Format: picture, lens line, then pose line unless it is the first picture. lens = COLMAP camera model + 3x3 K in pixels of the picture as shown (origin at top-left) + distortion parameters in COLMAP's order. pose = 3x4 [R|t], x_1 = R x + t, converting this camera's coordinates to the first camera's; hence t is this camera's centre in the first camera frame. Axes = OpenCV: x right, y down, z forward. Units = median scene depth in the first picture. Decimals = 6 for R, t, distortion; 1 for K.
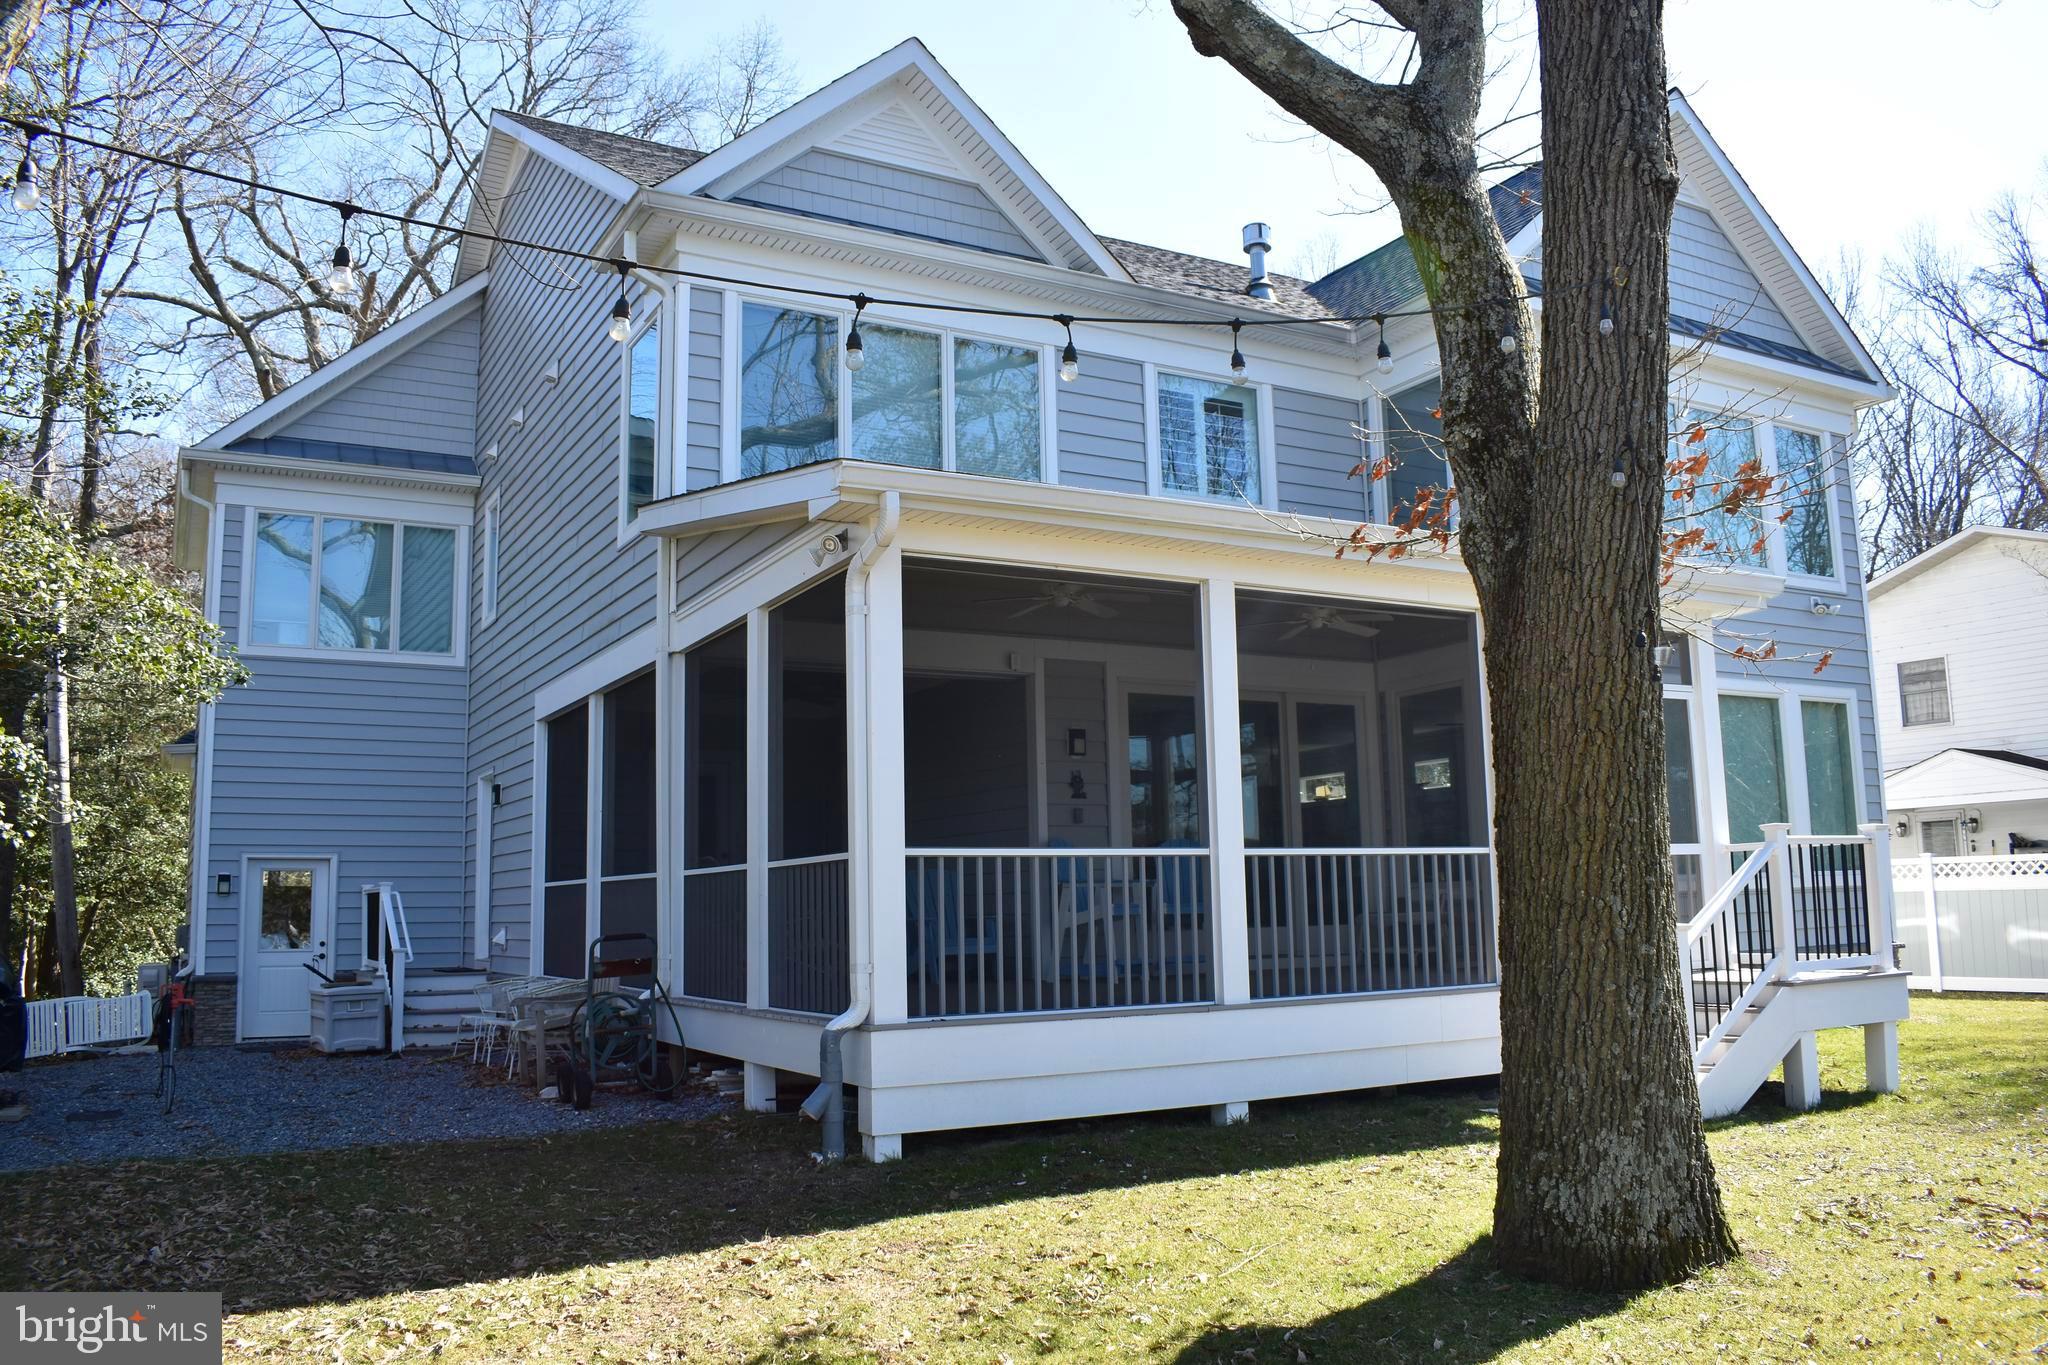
lens RADIAL K [[1585.5, 0, 1024.0], [0, 1585.5, 682.5], [0, 0, 1]] dist [-0.087429, 0.003898]
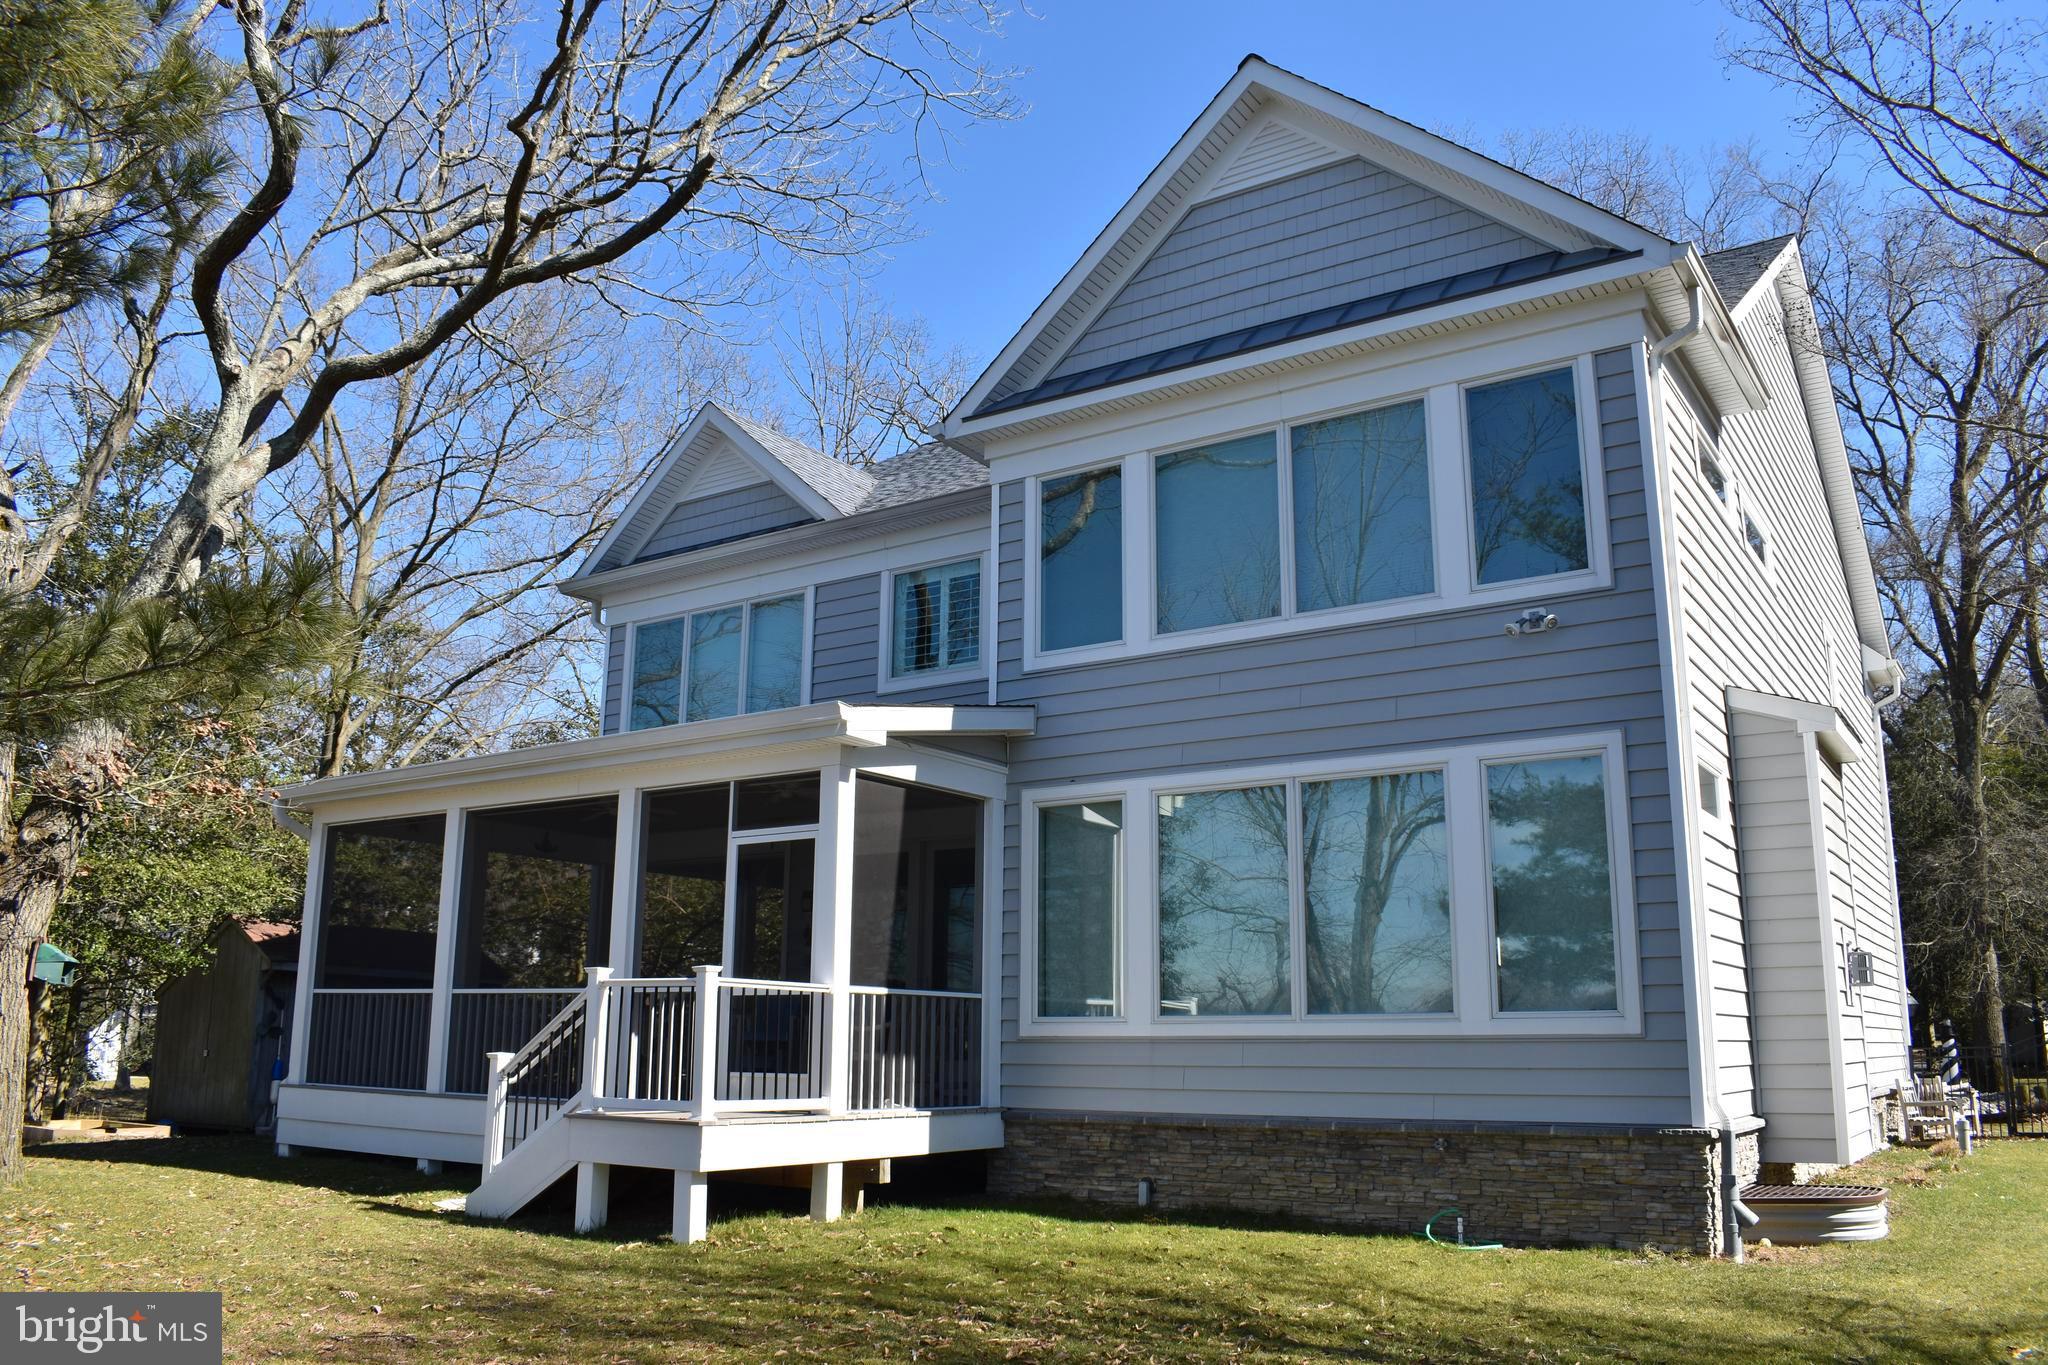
lens RADIAL K [[1585.5, 0, 1024.0], [0, 1585.5, 682.5], [0, 0, 1]] dist [-0.087429, 0.003898]
pose [[0.450708, -0.172119, -0.875921, 1.588186], [0.105539, 0.984628, -0.139174, 0.076740], [0.886411, -0.029717, 0.461945, 0.751006]]
